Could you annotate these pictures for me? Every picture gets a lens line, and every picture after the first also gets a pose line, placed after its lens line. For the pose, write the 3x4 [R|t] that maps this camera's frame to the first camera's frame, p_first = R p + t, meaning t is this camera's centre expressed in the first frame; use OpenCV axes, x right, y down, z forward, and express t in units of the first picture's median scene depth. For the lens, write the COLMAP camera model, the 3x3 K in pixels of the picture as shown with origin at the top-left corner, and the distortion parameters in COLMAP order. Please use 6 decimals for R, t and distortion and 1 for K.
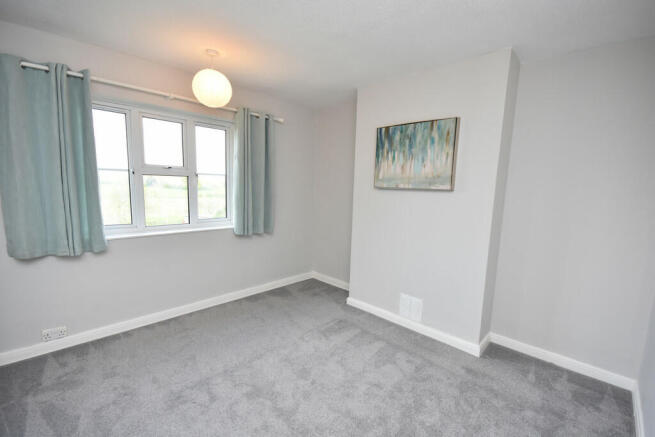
lens RADIAL K [[286.6, 0, 333.2], [0, 286.6, 221.4], [0, 0, 1]] dist [0.002117, -0.008847]
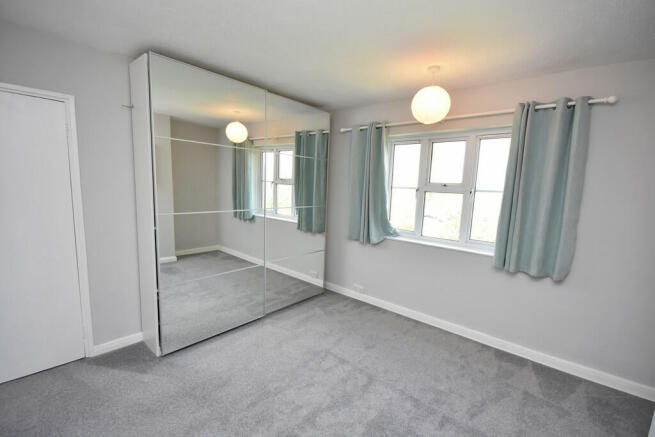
lens RADIAL K [[286.6, 0, 333.2], [0, 286.6, 221.4], [0, 0, 1]] dist [0.002117, -0.008847]
pose [[0.050054, 0.093368, -0.994373, 0.496786], [-0.164329, 0.982821, 0.084011, -0.079391], [0.985135, 0.159199, 0.064538, 0.564860]]
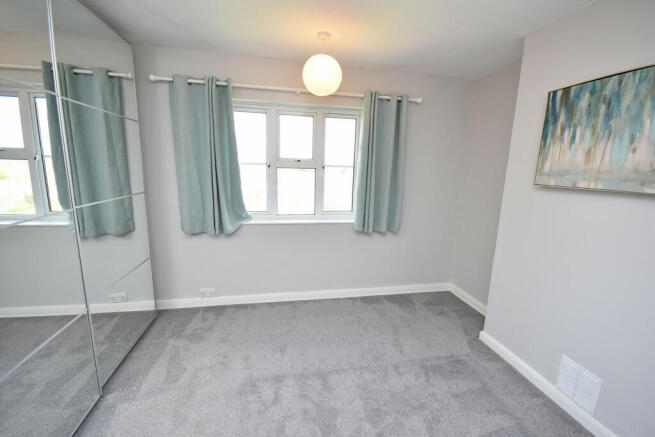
lens RADIAL K [[286.6, 0, 333.2], [0, 286.6, 221.4], [0, 0, 1]] dist [0.002117, -0.008847]
pose [[0.820768, 0.099634, -0.562506, 0.152686], [-0.076543, 0.994975, 0.064549, -0.044963], [0.566110, -0.009924, 0.824270, 0.207994]]
